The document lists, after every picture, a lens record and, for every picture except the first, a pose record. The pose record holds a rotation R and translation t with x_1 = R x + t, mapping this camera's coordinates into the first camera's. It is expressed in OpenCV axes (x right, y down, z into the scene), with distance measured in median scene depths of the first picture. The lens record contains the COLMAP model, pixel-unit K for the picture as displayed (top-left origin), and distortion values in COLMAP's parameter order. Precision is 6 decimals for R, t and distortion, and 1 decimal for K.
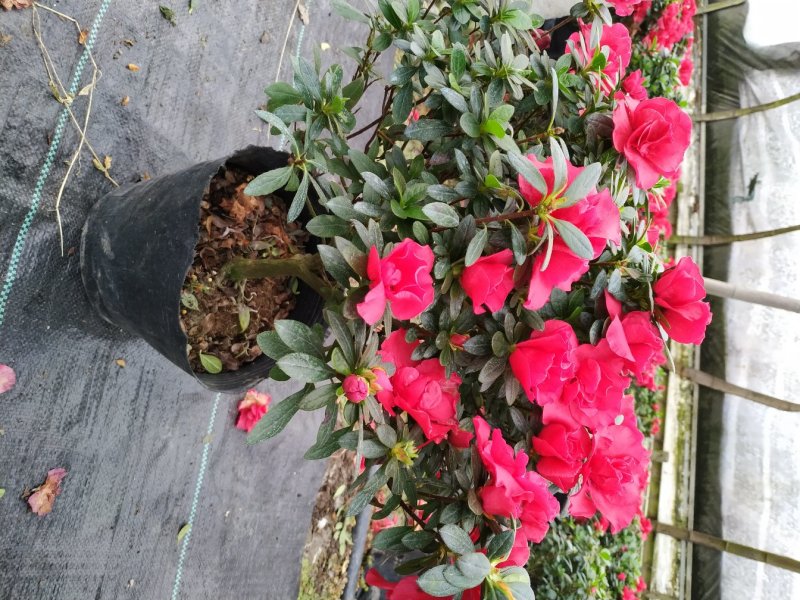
lens RADIAL K [[635.1, 0, 402.4], [0, 635.1, 300.5], [0, 0, 1]] dist [-0.030385, 0.014350]
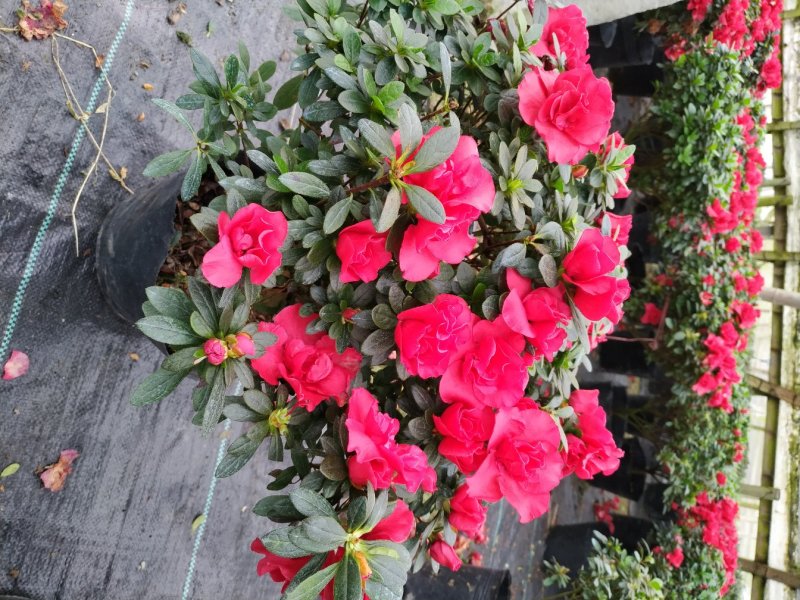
lens RADIAL K [[635.1, 0, 400.3], [0, 635.1, 300.3], [0, 0, 1]] dist [-0.030385, 0.014350]
pose [[0.983930, -0.003201, -0.178528, 0.210678], [-0.004761, 0.999013, -0.044153, 0.051320], [0.178493, 0.044294, 0.982944, 0.011842]]
